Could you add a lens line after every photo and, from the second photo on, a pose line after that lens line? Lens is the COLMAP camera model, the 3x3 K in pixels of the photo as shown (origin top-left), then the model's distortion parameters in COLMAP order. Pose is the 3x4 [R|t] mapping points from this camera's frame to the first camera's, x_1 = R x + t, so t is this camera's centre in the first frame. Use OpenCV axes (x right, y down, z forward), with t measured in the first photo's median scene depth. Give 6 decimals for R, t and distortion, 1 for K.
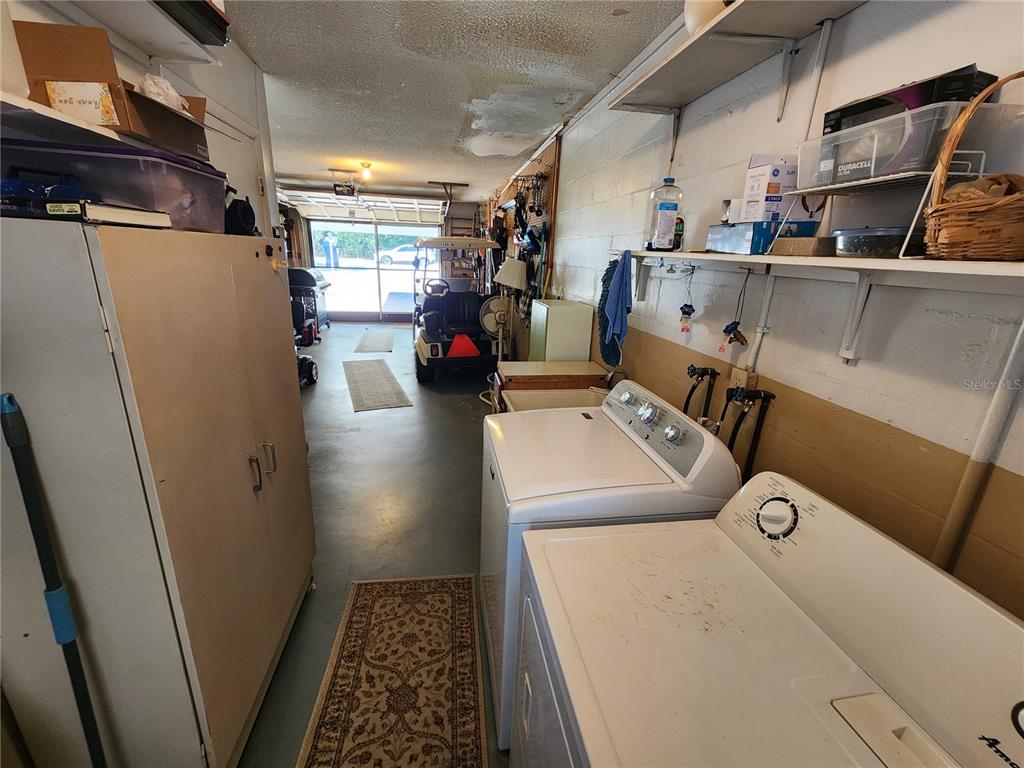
lens RADIAL K [[420.1, 0, 509.8], [0, 420.1, 384.4], [0, 0, 1]] dist [-0.001892, 0.000481]
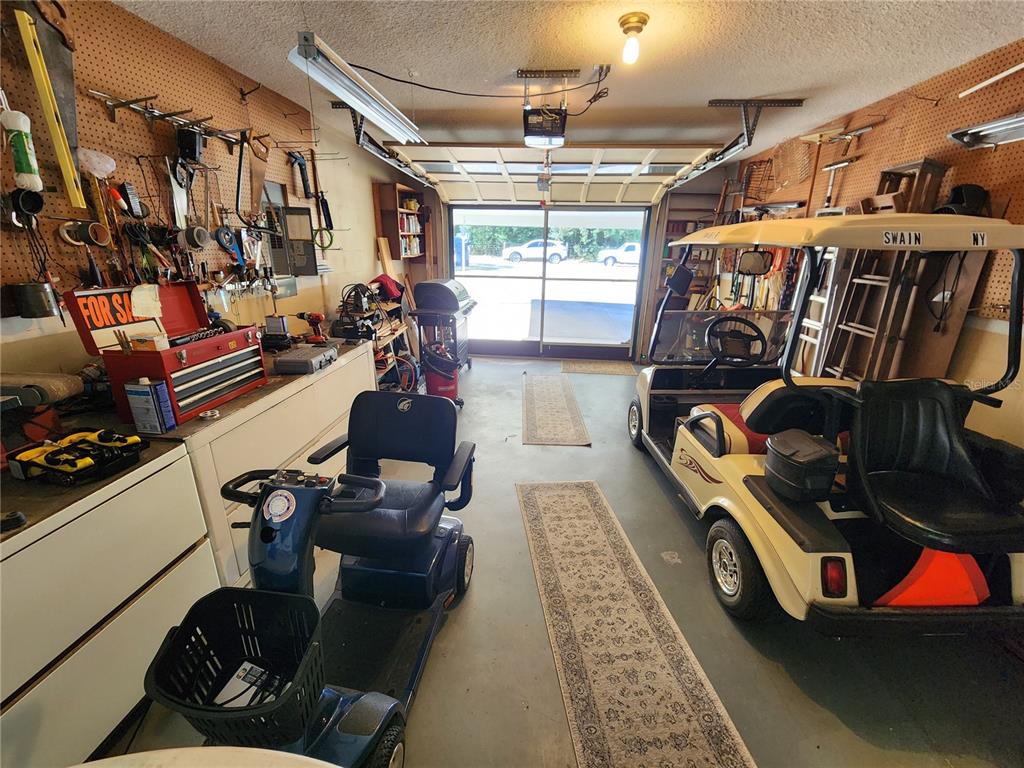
lens RADIAL K [[420.1, 0, 512.5], [0, 420.1, 379.7], [0, 0, 1]] dist [-0.001892, 0.000481]
pose [[0.967149, 0.055401, -0.248100, -0.203776], [-0.054458, 0.998459, 0.010671, -0.130133], [0.248309, 0.003190, 0.968676, 0.379053]]
